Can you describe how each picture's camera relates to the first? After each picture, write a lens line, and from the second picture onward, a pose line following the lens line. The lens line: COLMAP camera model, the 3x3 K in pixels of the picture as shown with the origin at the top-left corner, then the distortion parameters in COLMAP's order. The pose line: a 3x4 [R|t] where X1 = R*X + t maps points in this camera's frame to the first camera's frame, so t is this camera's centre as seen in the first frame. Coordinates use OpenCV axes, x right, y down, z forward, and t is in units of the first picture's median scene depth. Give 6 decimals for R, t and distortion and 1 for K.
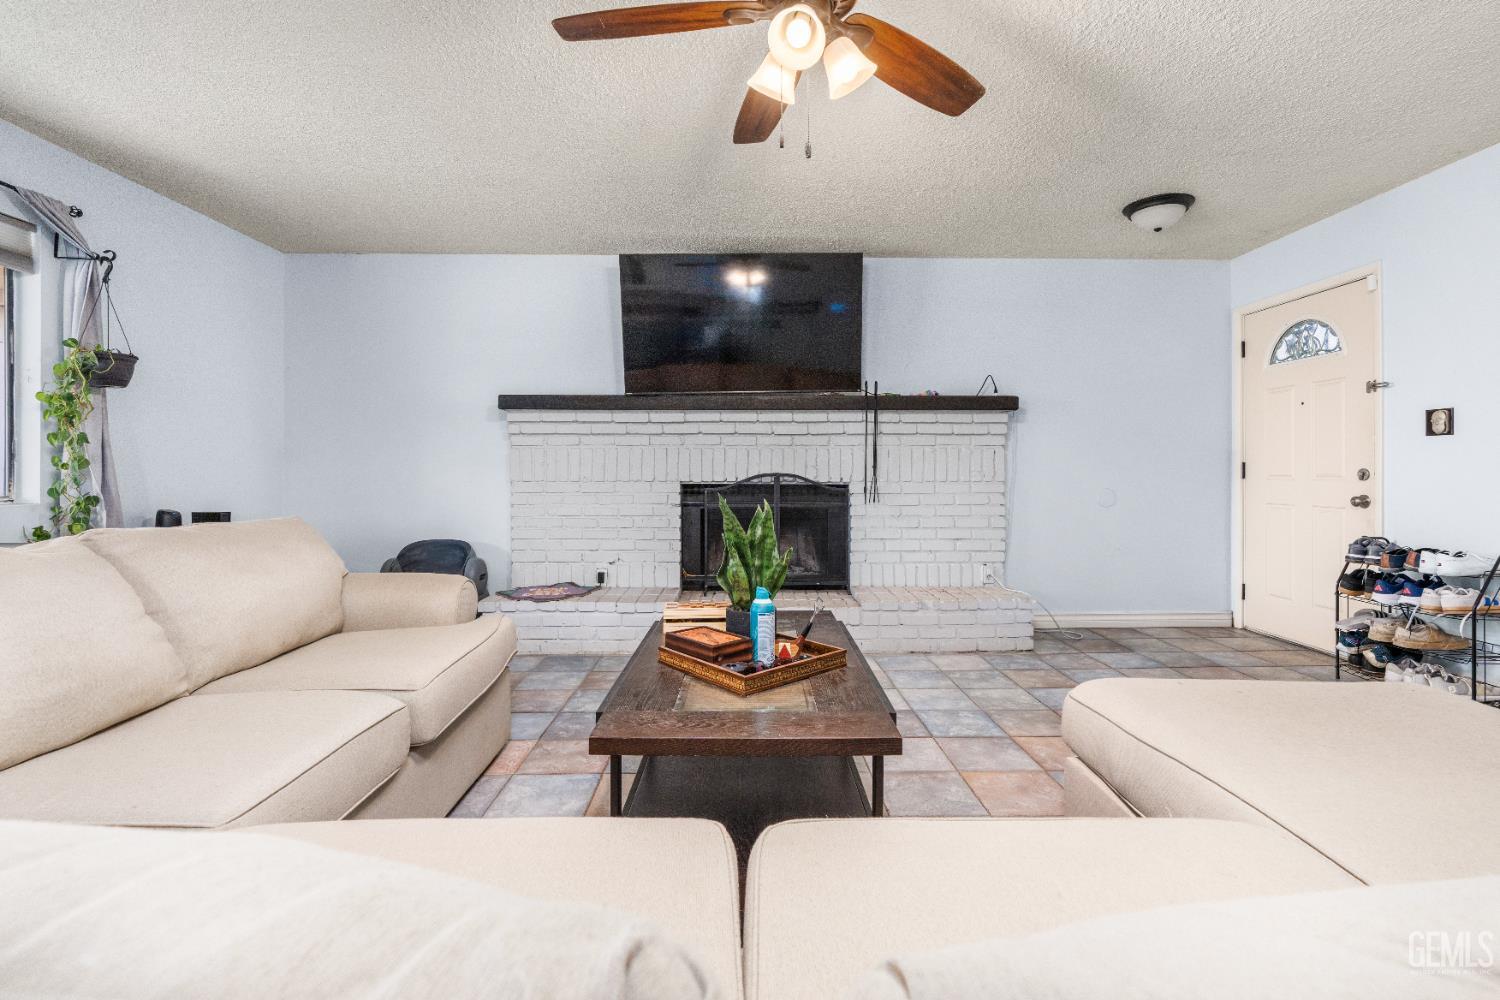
lens RADIAL K [[686.4, 0, 747.1], [0, 686.4, 483.9], [0, 0, 1]] dist [-0.005597, 0.001723]
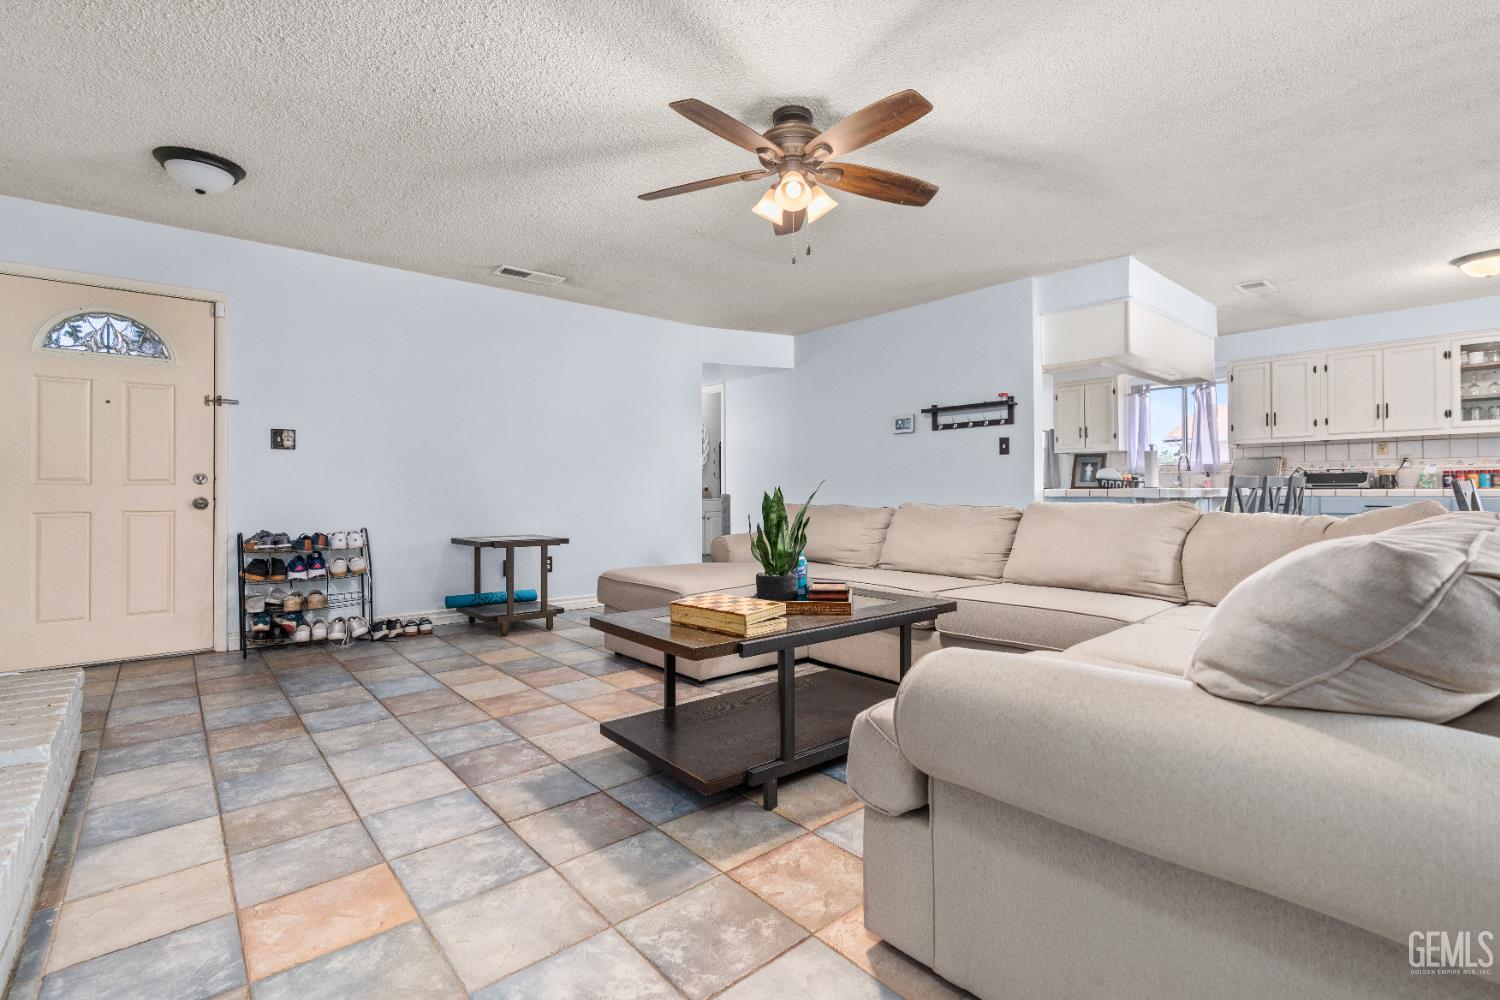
lens RADIAL K [[686.4, 0, 747.1], [0, 686.4, 483.9], [0, 0, 1]] dist [-0.005597, 0.001723]
pose [[-0.633545, 0.009173, 0.773651, -0.430988], [0.015746, 0.999875, 0.001039, 0.006620], [-0.773546, 0.012840, -0.633611, 0.854273]]
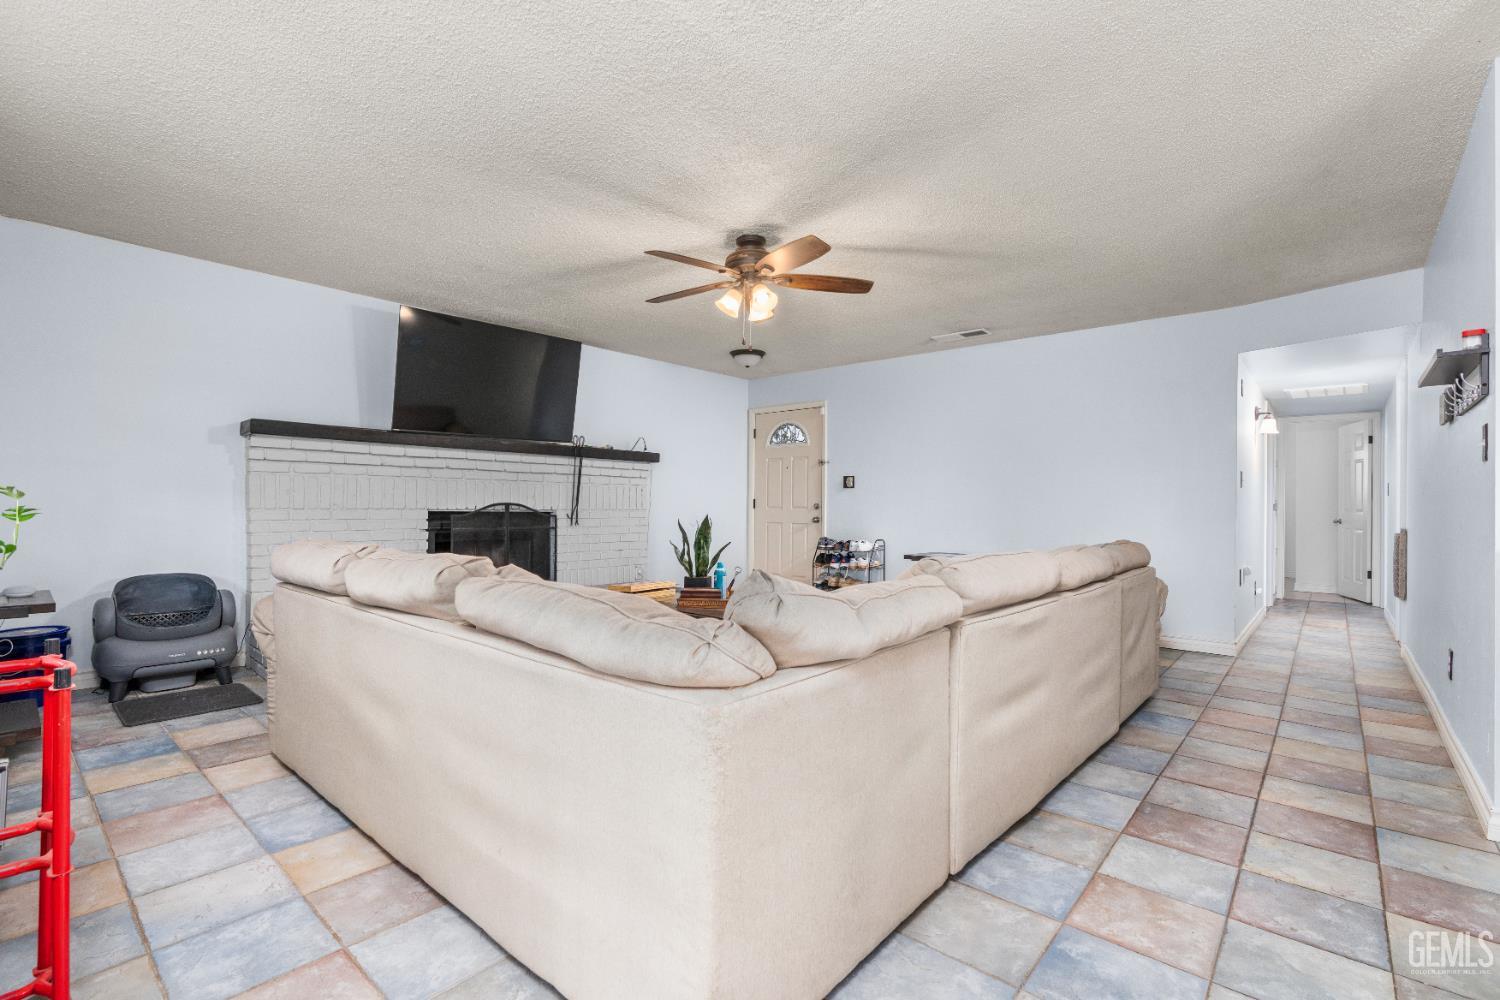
lens RADIAL K [[680.6, 0, 751.6], [0, 680.6, 508.5], [0, 0, 1]] dist [-0.007554, 0.001306]
pose [[0.664999, 0.003816, 0.746835, -0.589194], [0.005258, 0.999938, -0.009791, 0.008959], [-0.746826, 0.010438, 0.664938, -0.146077]]
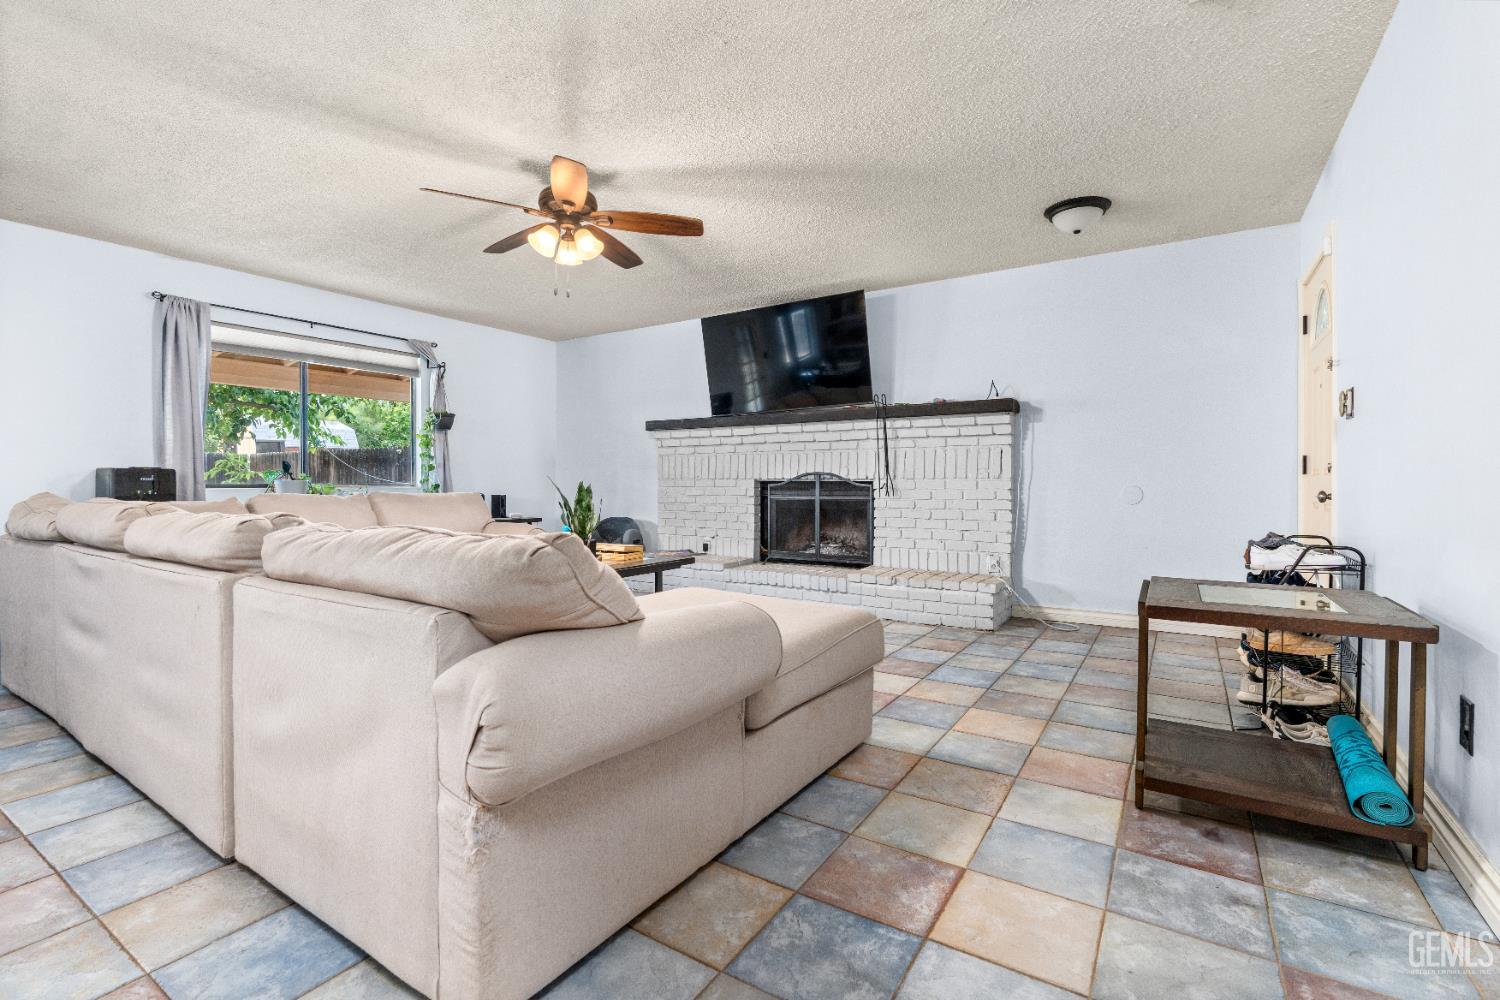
lens RADIAL K [[680.6, 0, 751.6], [0, 680.6, 508.5], [0, 0, 1]] dist [-0.007554, 0.001306]
pose [[0.829935, 0.021694, -0.557439, 0.652855], [-0.009262, 0.999642, 0.025113, 0.021122], [0.557784, -0.015679, 0.829838, -0.109294]]
